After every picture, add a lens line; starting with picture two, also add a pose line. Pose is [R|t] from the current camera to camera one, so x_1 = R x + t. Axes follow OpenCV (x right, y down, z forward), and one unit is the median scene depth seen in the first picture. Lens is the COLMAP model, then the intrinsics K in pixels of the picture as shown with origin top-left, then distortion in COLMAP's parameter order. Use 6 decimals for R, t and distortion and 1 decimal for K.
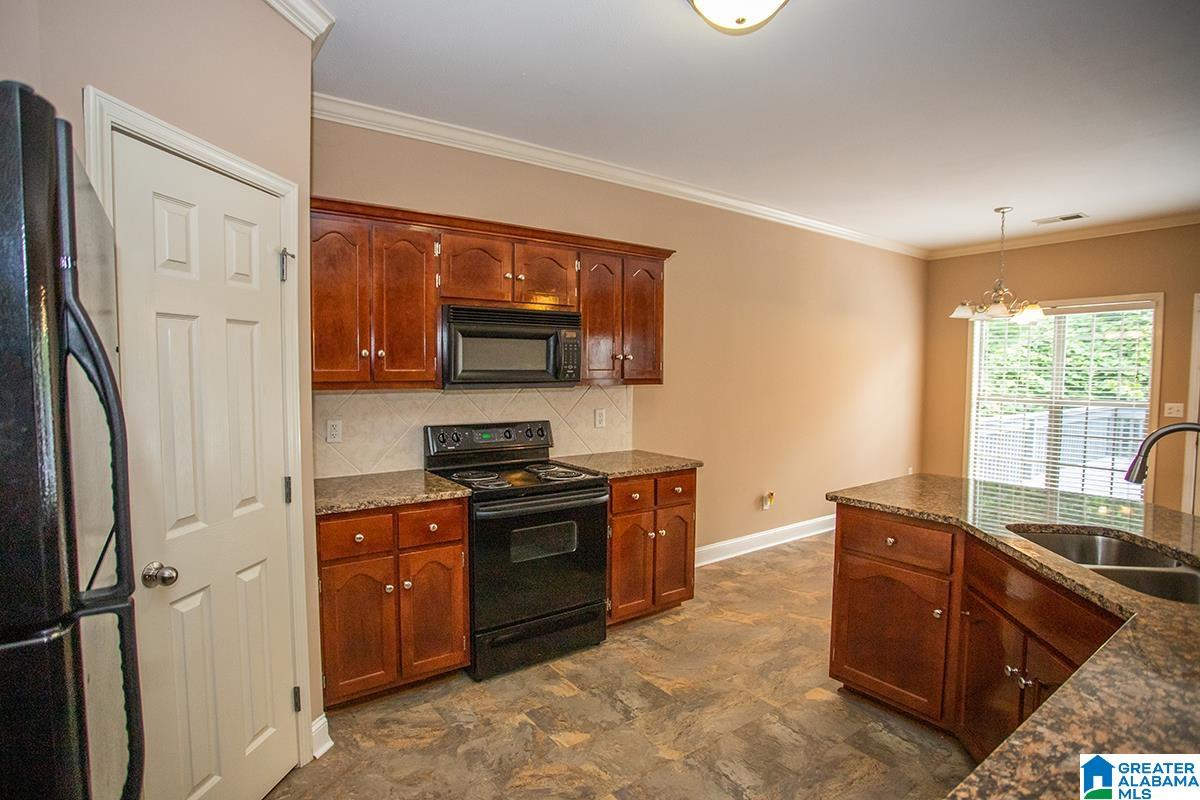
lens RADIAL K [[598.0, 0, 598.4], [0, 598.0, 404.5], [0, 0, 1]] dist [-0.071525, 0.032178]
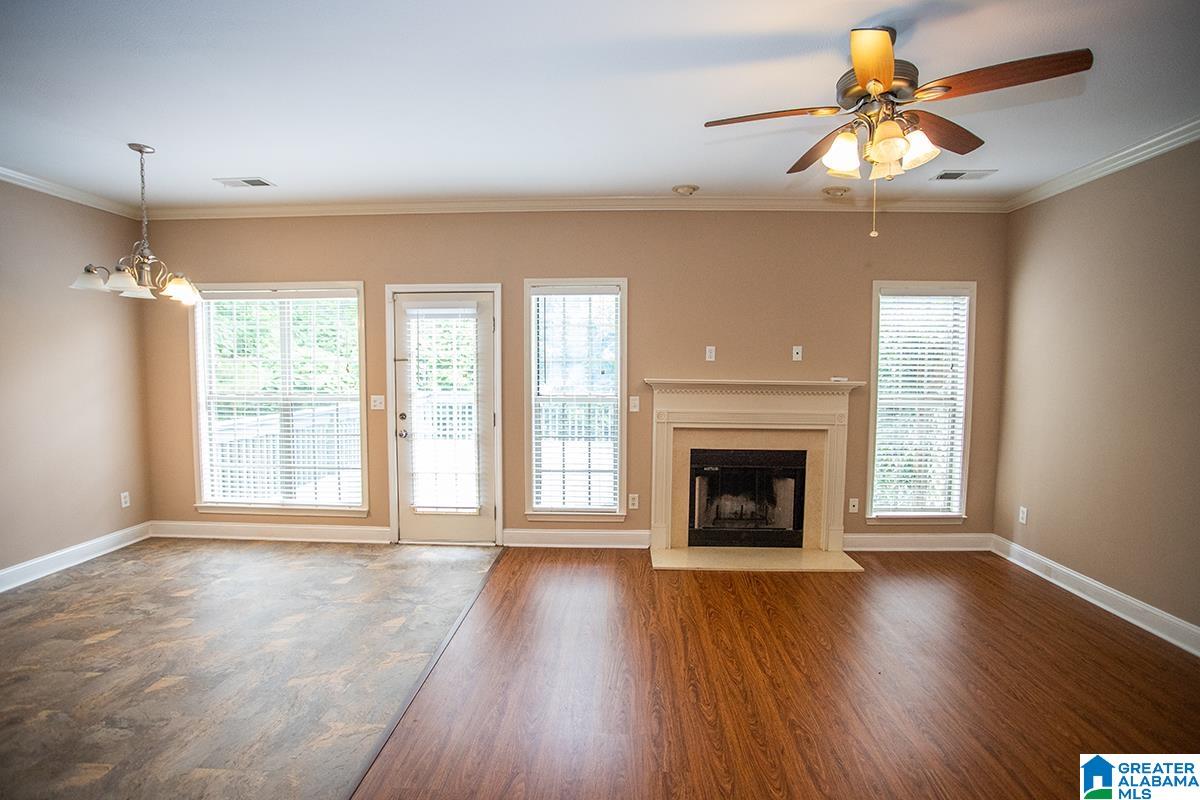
lens RADIAL K [[598.0, 0, 598.4], [0, 598.0, 404.5], [0, 0, 1]] dist [-0.071525, 0.032178]
pose [[0.618378, -0.056231, 0.783867, 0.535846], [0.046262, 0.998312, 0.035119, -0.005749], [-0.784518, 0.014547, 0.619935, 0.097583]]
